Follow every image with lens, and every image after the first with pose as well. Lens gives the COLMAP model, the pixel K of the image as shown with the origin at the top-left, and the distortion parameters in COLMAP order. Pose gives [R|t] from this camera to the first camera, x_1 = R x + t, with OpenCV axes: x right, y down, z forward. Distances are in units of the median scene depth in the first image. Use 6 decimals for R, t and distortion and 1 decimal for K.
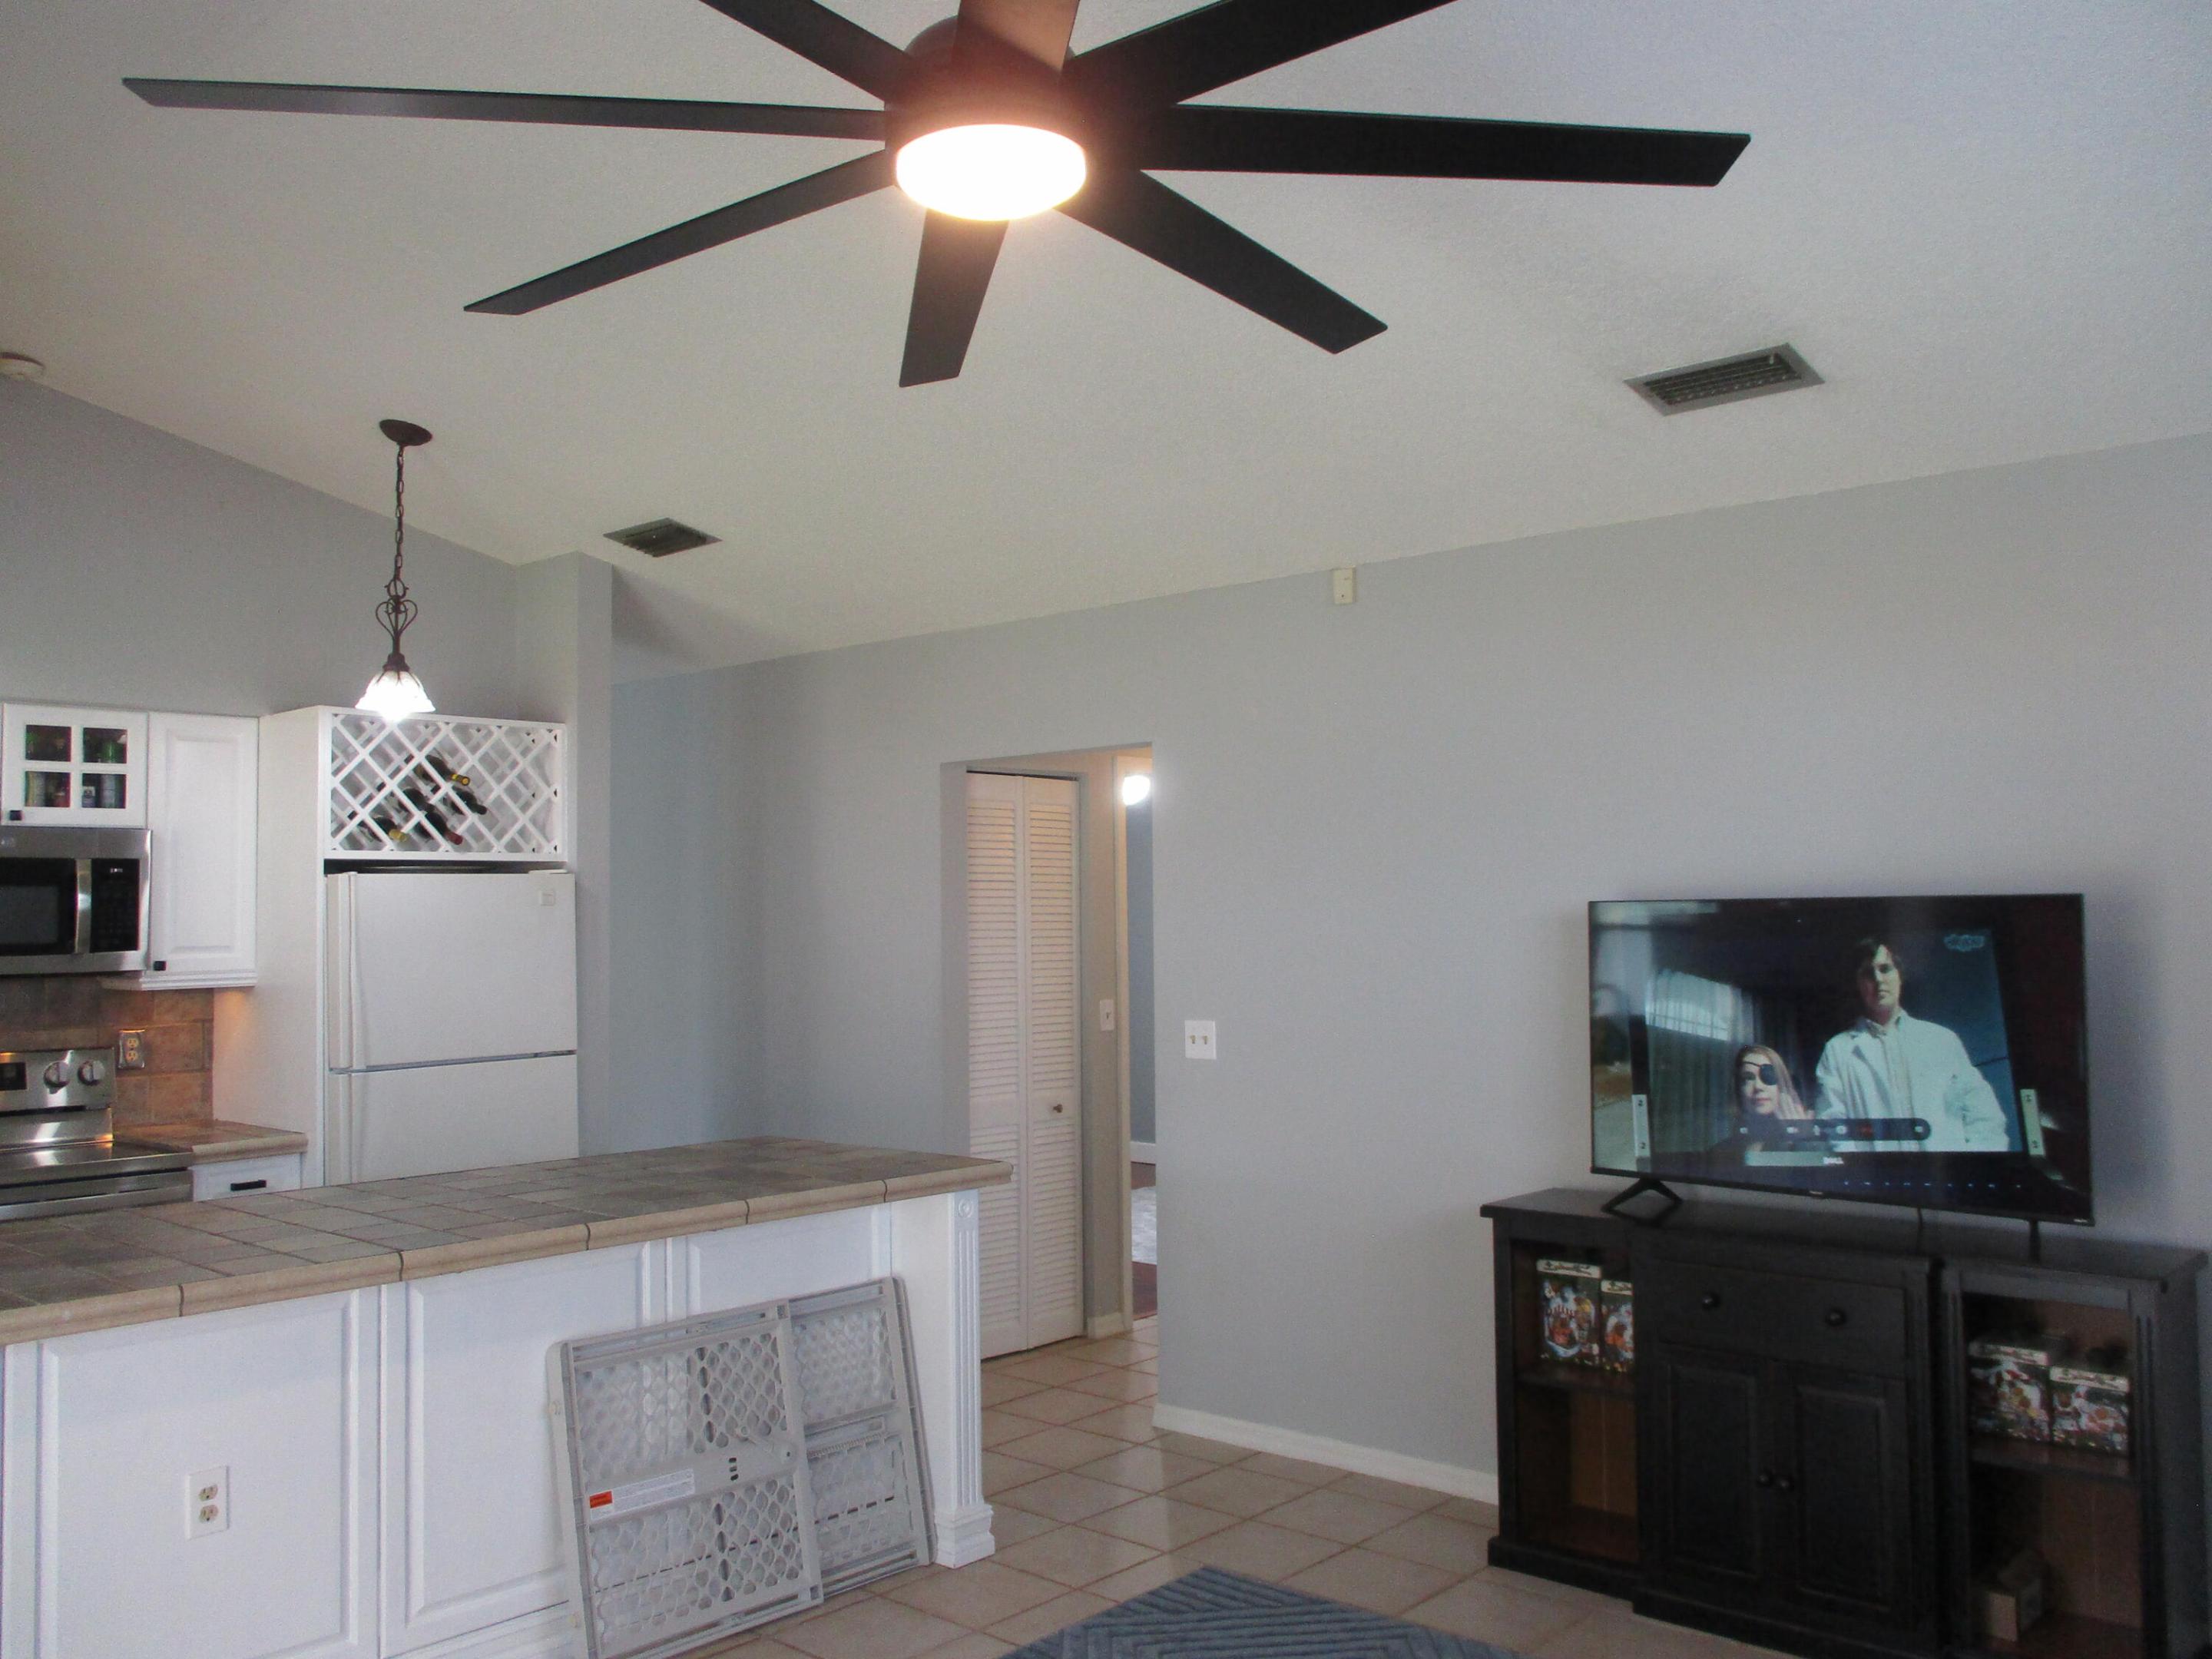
lens RADIAL K [[1830.2, 0, 1102.1], [0, 1830.2, 820.8], [0, 0, 1]] dist [-0.036449, 0.017959]
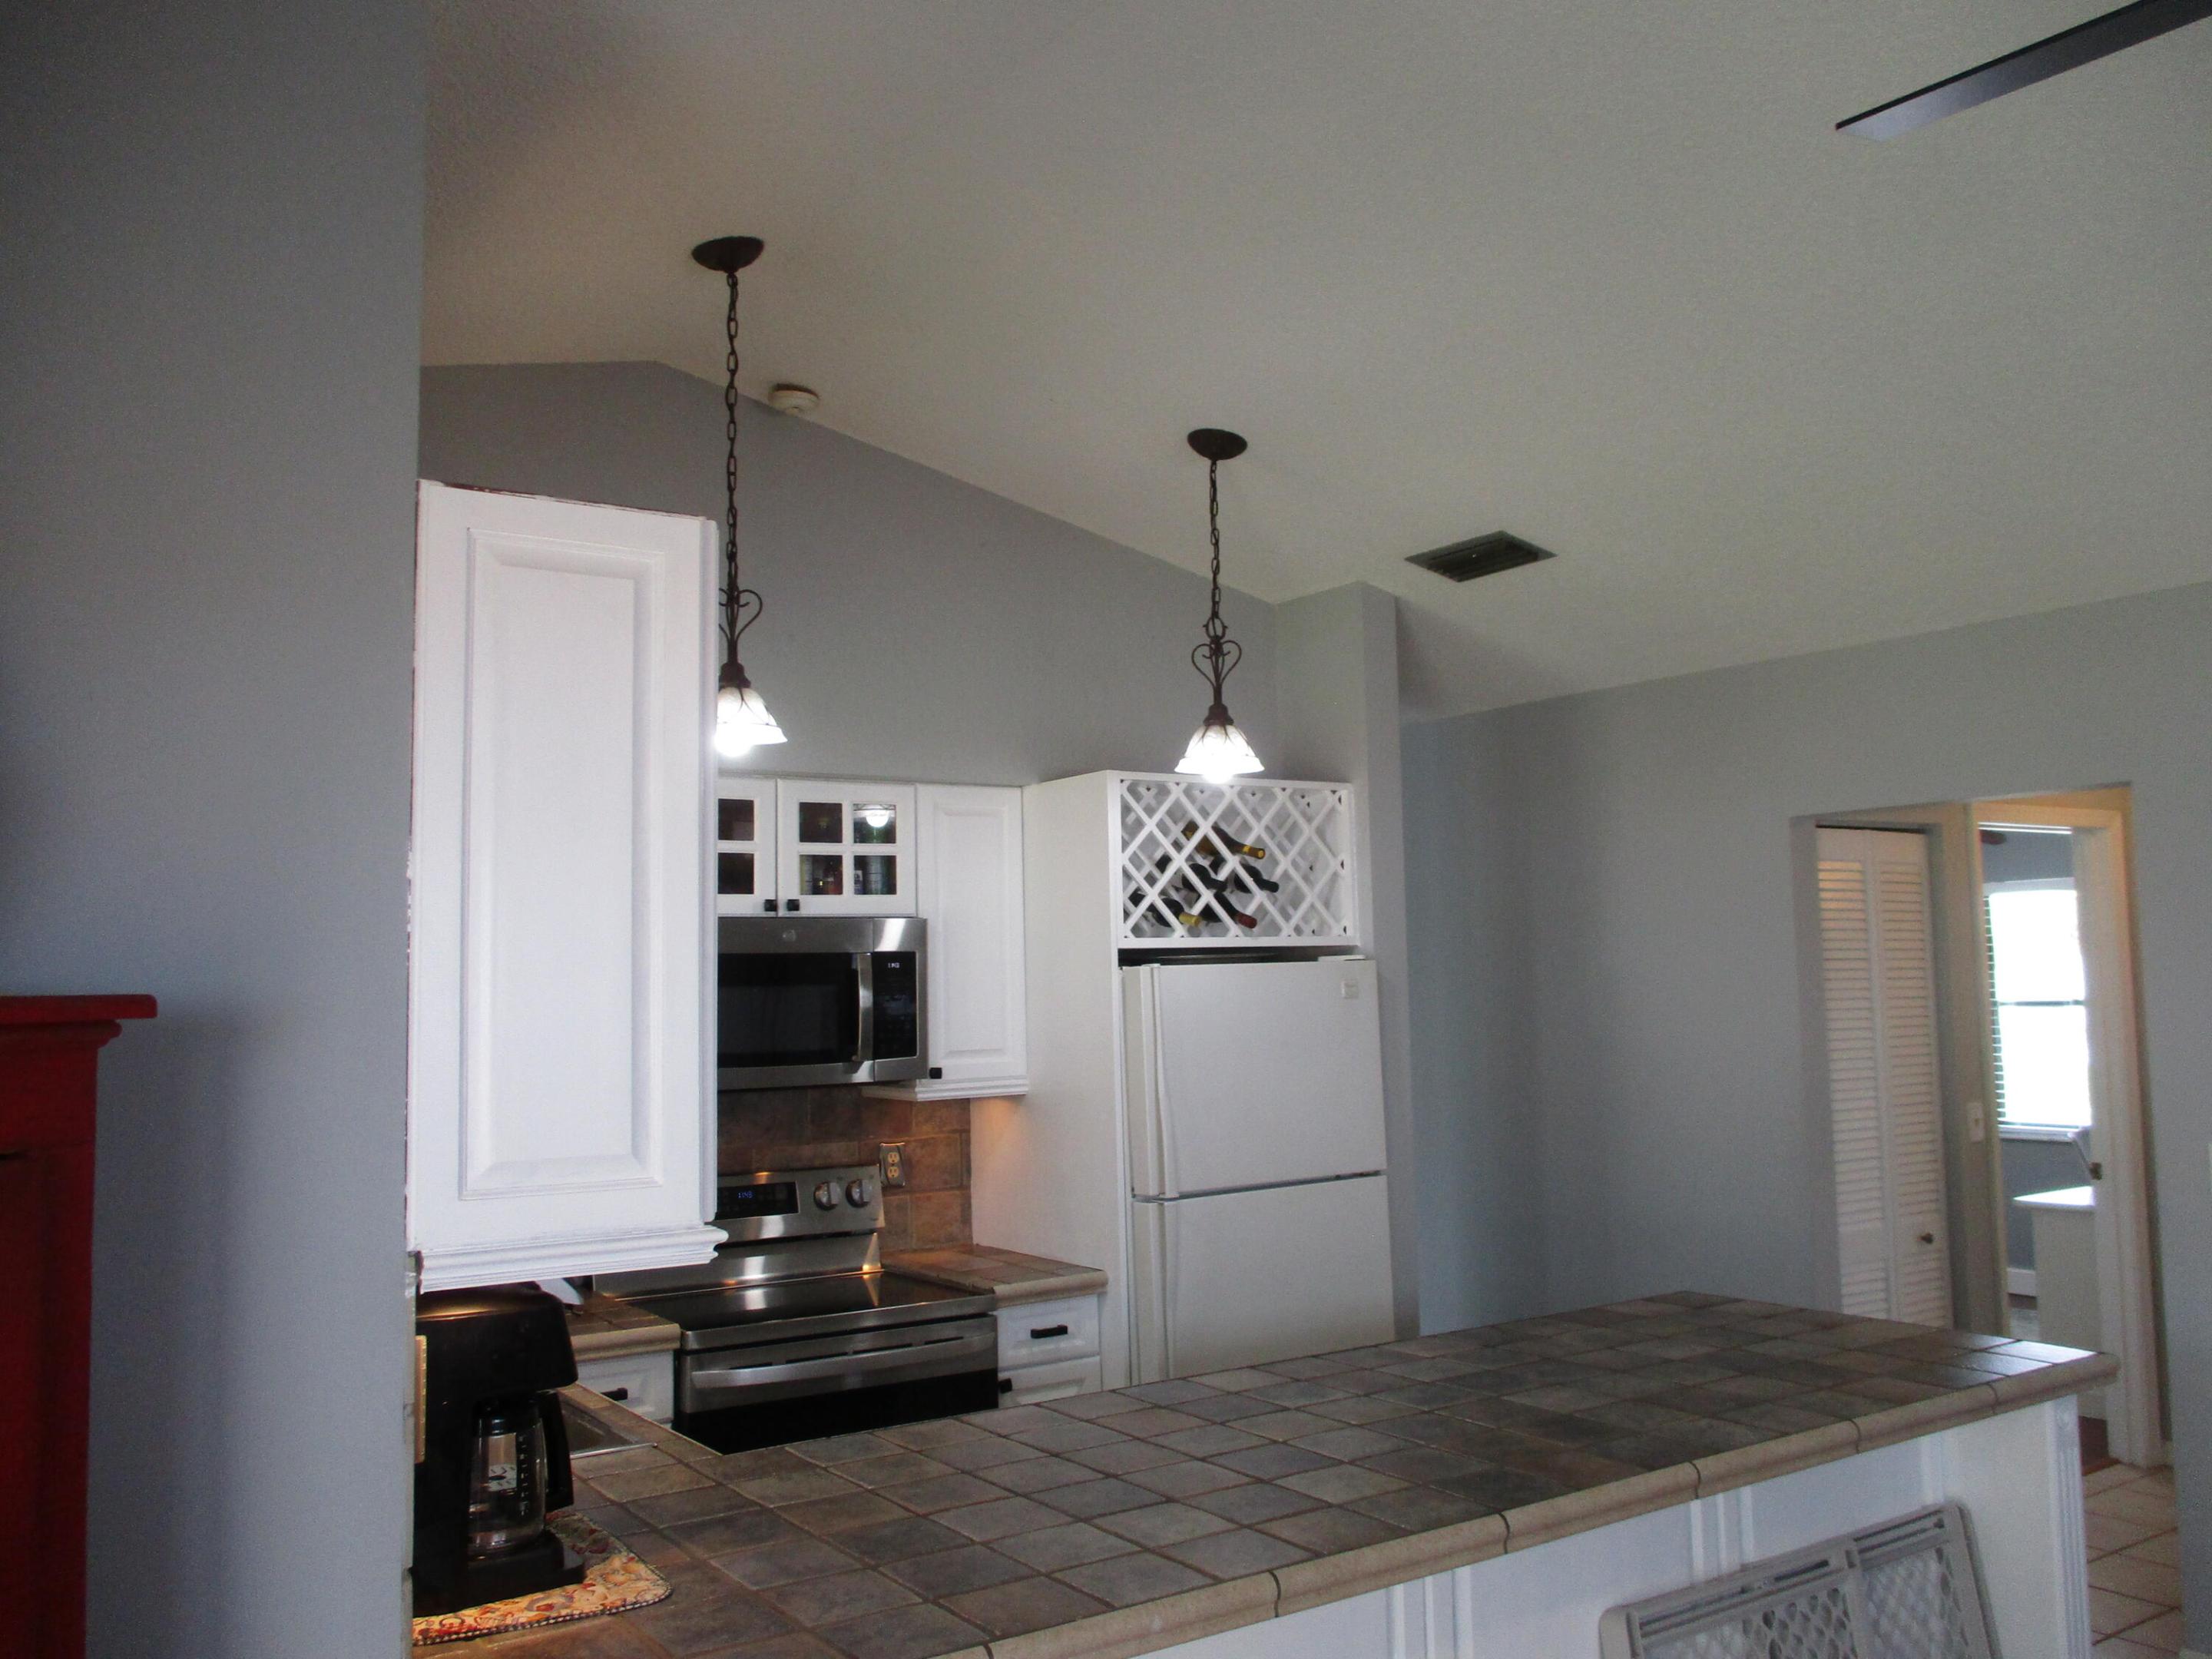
lens RADIAL K [[1830.2, 0, 1102.1], [0, 1830.2, 820.8], [0, 0, 1]] dist [-0.036449, 0.017959]
pose [[0.970059, -0.028859, -0.241149, -0.219597], [0.021289, 0.999197, -0.033937, -0.009917], [0.241935, 0.027787, 0.969894, 0.155733]]
